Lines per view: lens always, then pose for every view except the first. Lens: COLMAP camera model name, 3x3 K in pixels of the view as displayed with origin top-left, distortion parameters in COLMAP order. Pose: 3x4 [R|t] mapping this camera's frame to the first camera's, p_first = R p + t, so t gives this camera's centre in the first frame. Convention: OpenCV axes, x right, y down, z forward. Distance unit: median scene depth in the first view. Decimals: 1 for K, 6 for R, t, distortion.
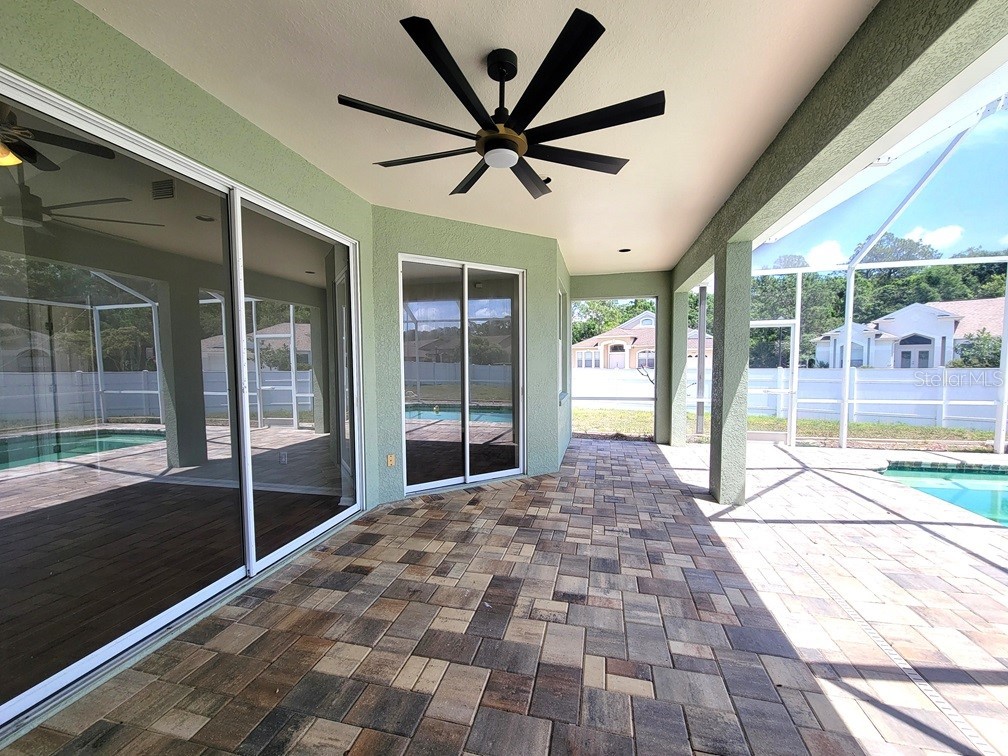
lens RADIAL K [[411.9, 0, 501.6], [0, 411.9, 383.7], [0, 0, 1]] dist [0.002024, -0.000212]
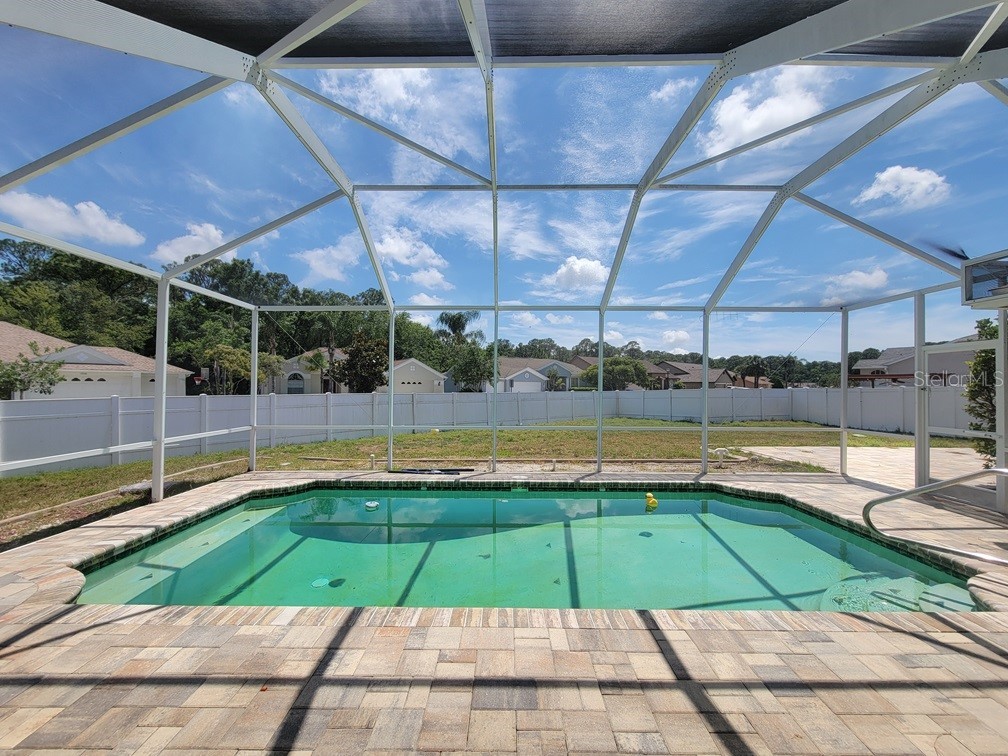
lens RADIAL K [[412.5, 0, 516.7], [0, 412.5, 379.0], [0, 0, 1]] dist [0.001155, 0.000064]
pose [[-0.237118, 0.018419, 0.971306, 0.224107], [0.047125, 0.998861, -0.007437, -0.044222], [-0.970337, 0.044009, -0.237716, 0.527140]]
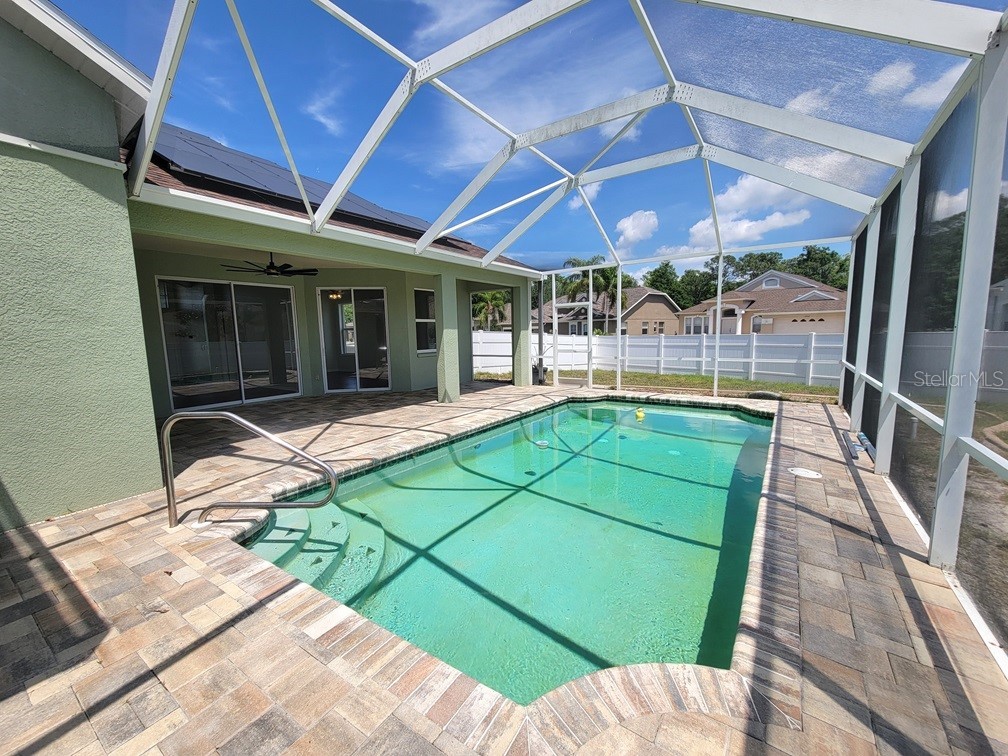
lens RADIAL K [[411.9, 0, 501.6], [0, 411.9, 383.7], [0, 0, 1]] dist [0.002024, -0.000212]
pose [[0.936186, 0.033127, -0.349940, 1.130480], [-0.005565, 0.996821, 0.079476, 0.023041], [0.351461, -0.072457, 0.933395, -0.599001]]
